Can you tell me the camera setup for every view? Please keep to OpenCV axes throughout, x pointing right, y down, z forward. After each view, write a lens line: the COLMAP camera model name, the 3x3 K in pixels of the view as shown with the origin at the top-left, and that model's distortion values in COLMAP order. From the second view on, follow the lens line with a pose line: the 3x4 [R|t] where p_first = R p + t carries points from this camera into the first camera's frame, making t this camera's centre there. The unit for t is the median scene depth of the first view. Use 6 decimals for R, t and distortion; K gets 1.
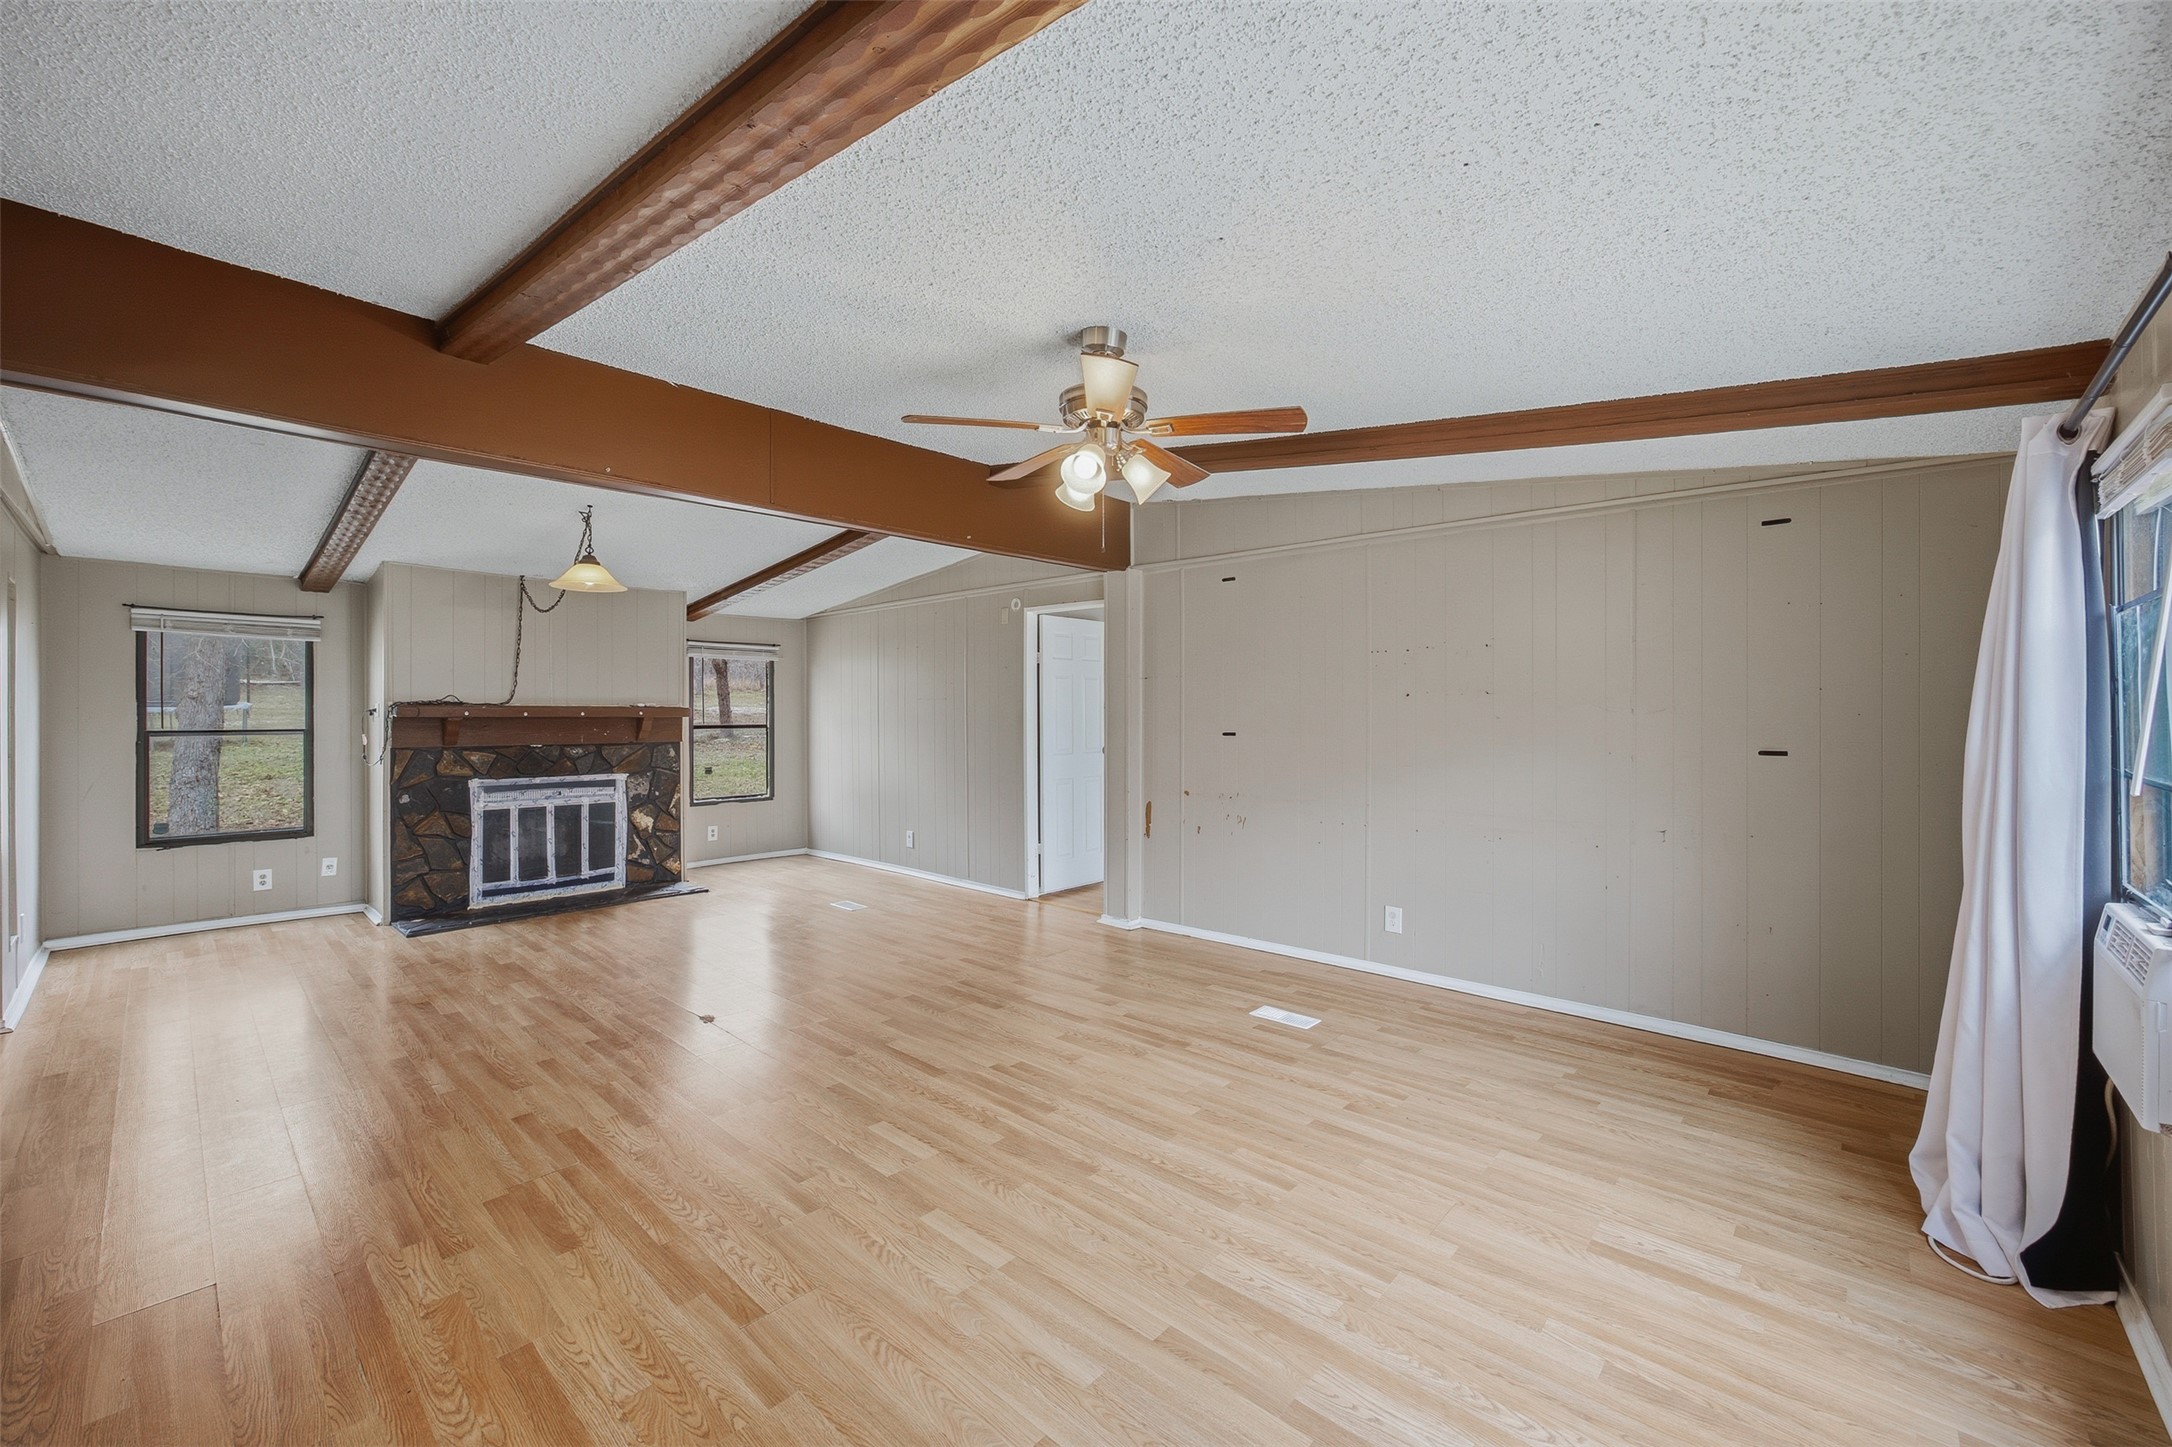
lens RADIAL K [[871.9, 0, 1092.3], [0, 871.9, 716.3], [0, 0, 1]] dist [-0.002513, -0.000013]
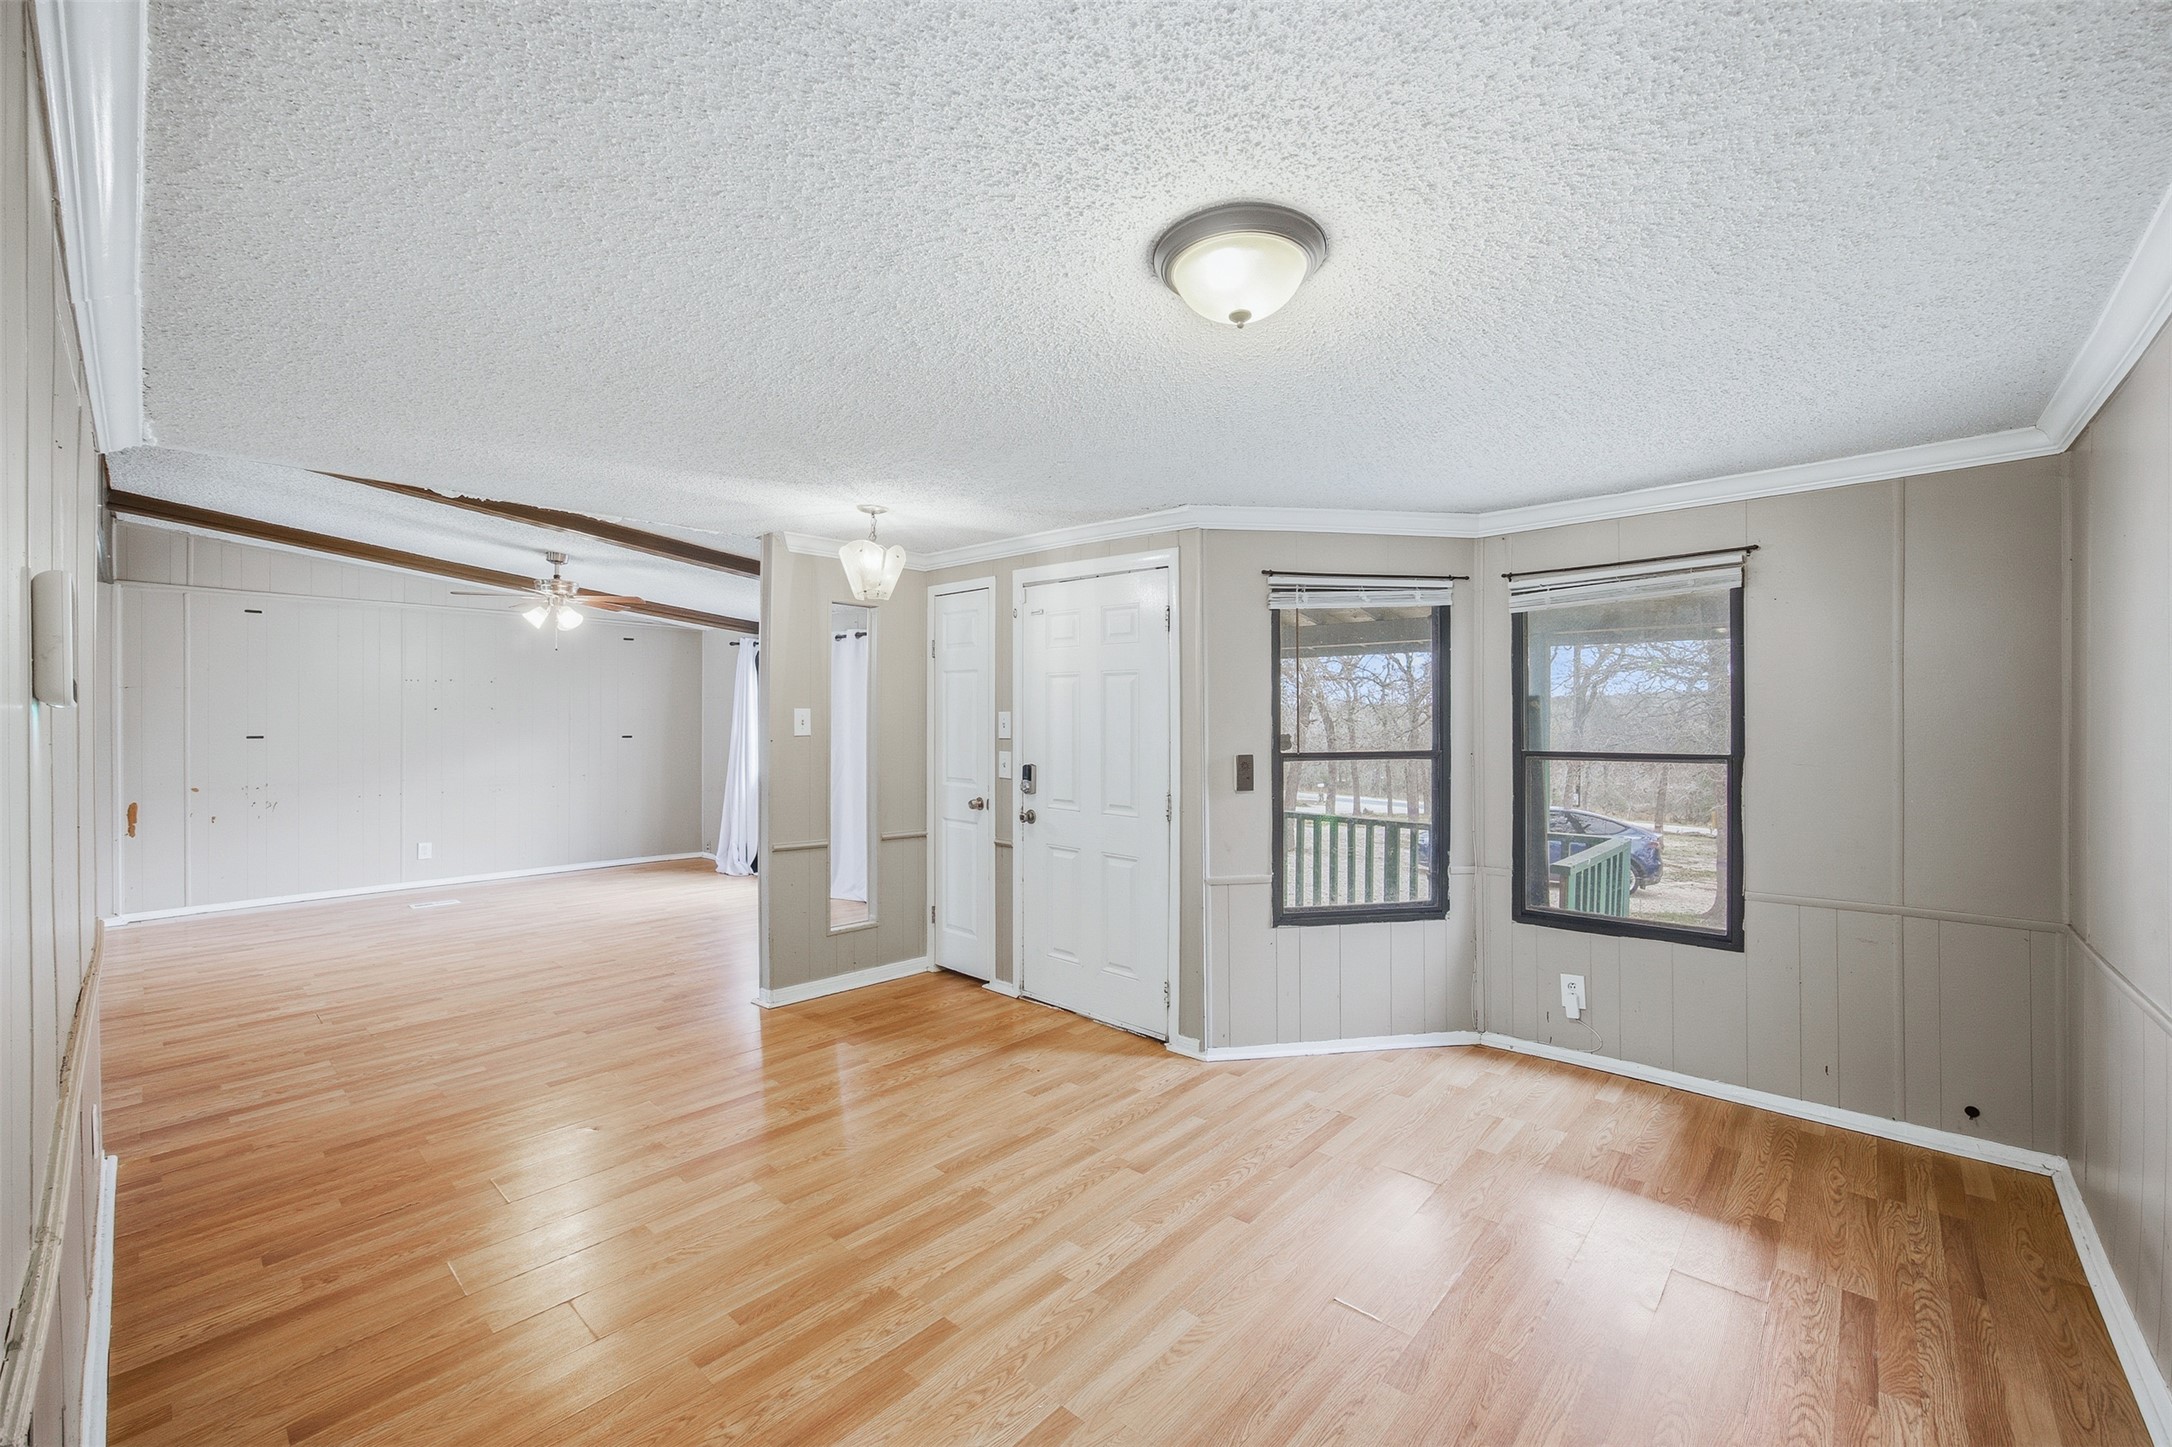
lens RADIAL K [[867.3, 0, 1100.6], [0, 867.3, 738.6], [0, 0, 1]] dist [-0.018857, 0.000120]
pose [[-0.018877, -0.016811, 0.999680, -0.945832], [0.002856, 0.999854, 0.016868, 0.004154], [-0.999818, 0.003173, -0.018827, -0.161109]]
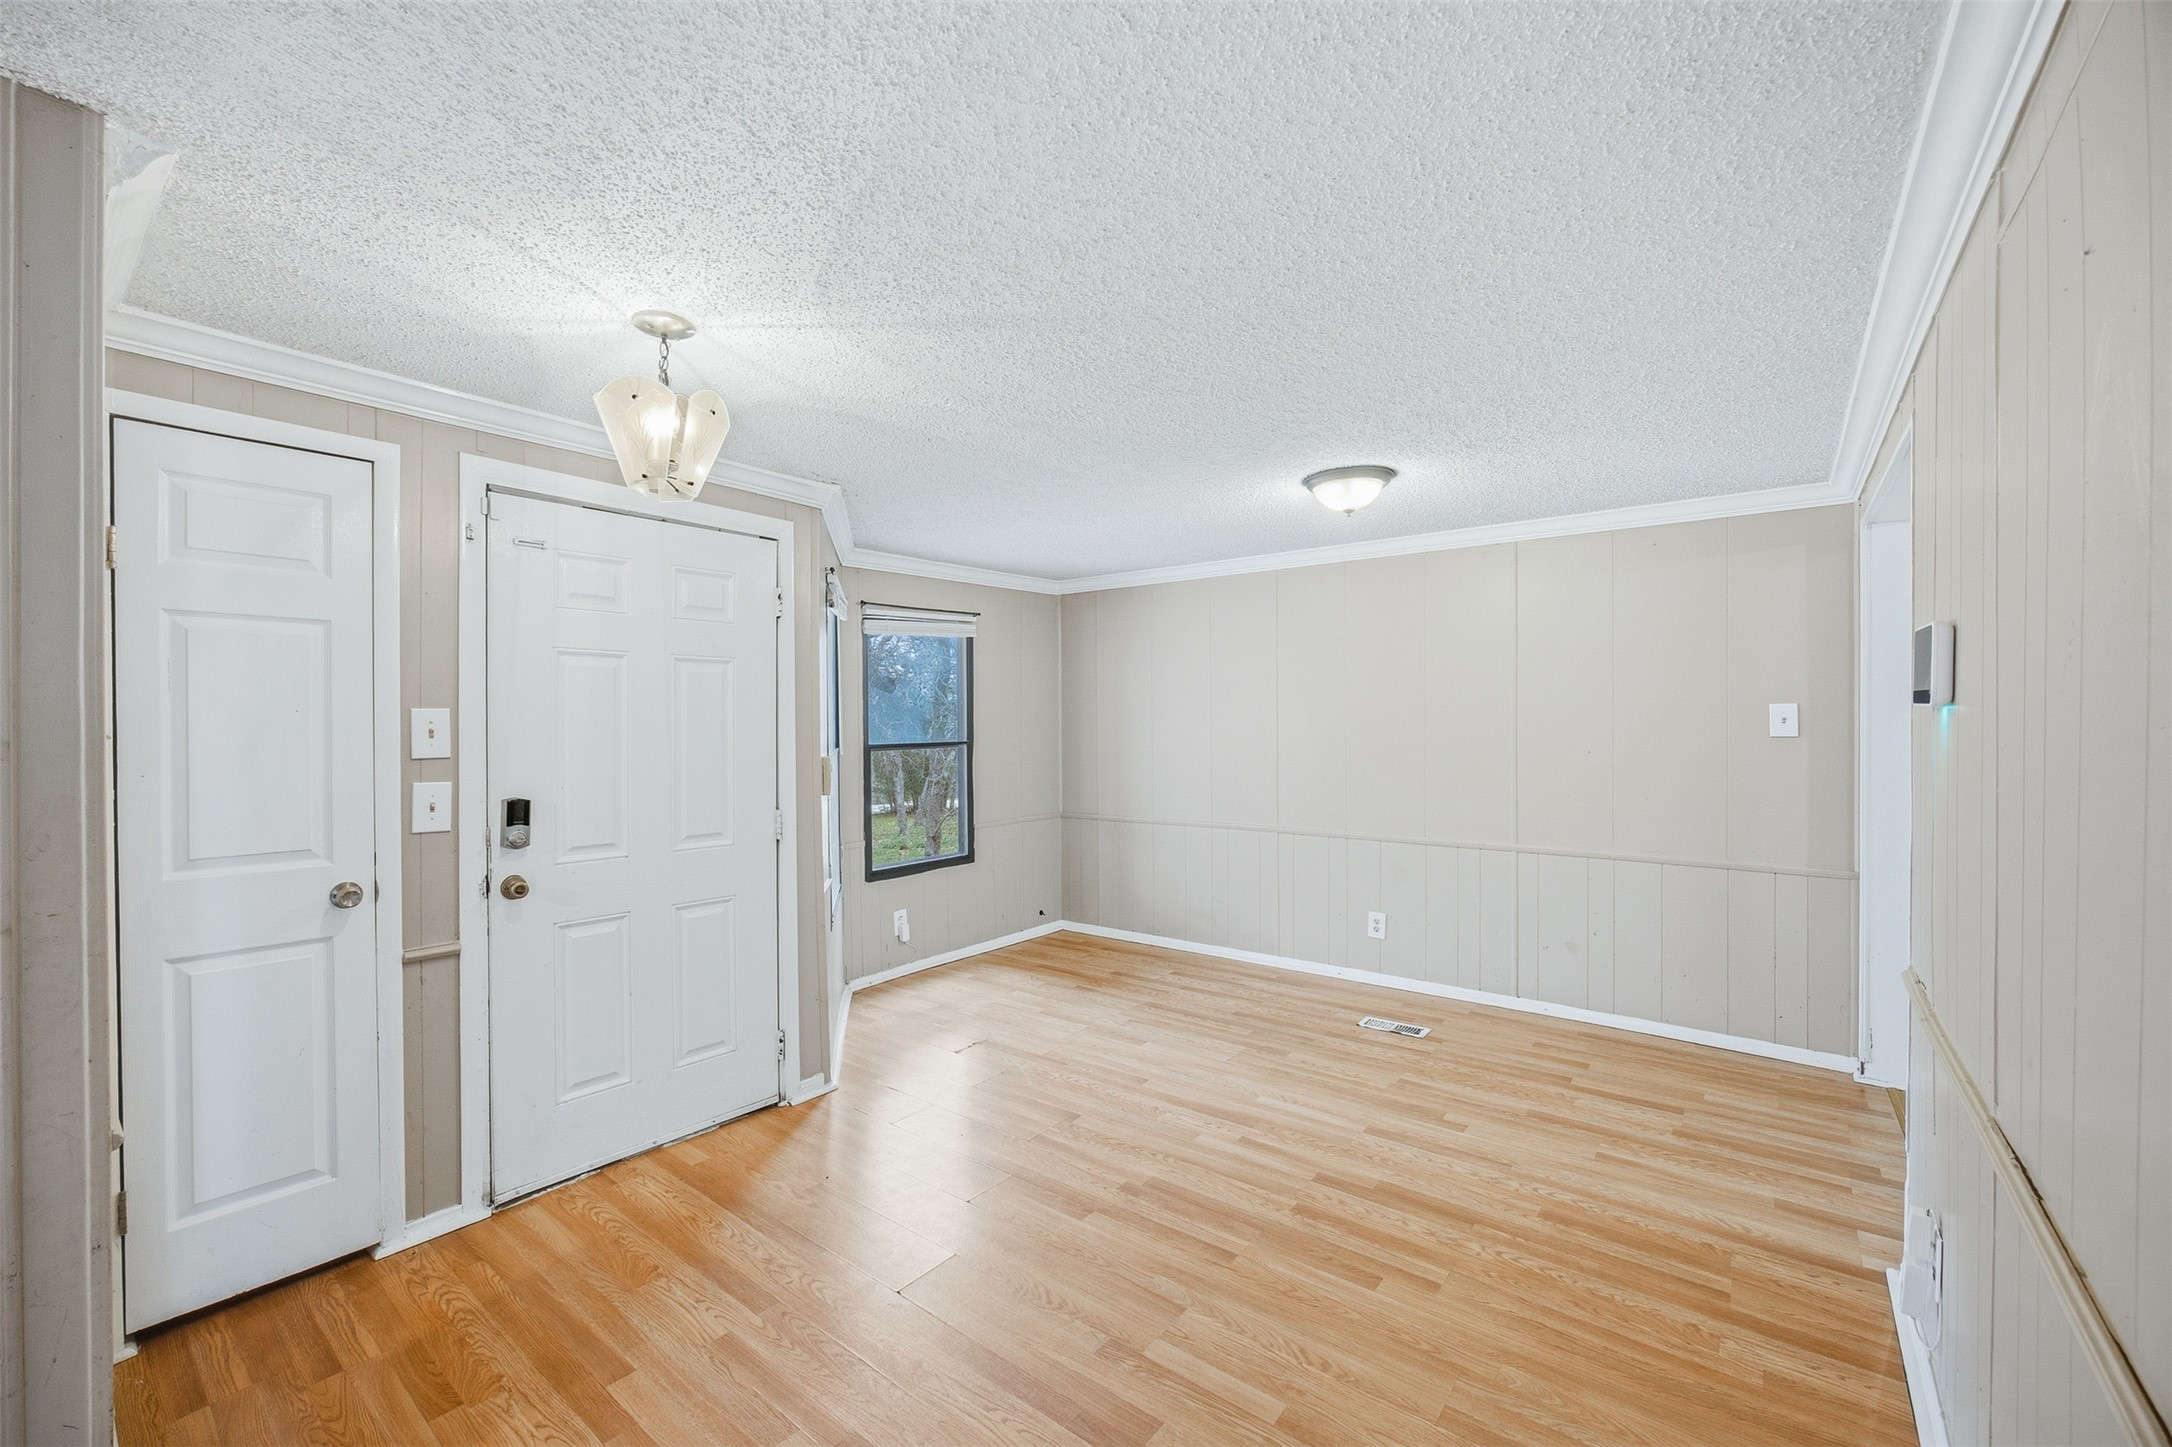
lens RADIAL K [[878.4, 0, 1065.2], [0, 878.4, 721.6], [0, 0, 1]] dist [-0.009392, 0.000227]
pose [[-0.998219, 0.008597, -0.059033, -0.468210], [0.008230, 0.999945, 0.006467, -0.000158], [0.059086, 0.005969, -0.998235, 0.323986]]
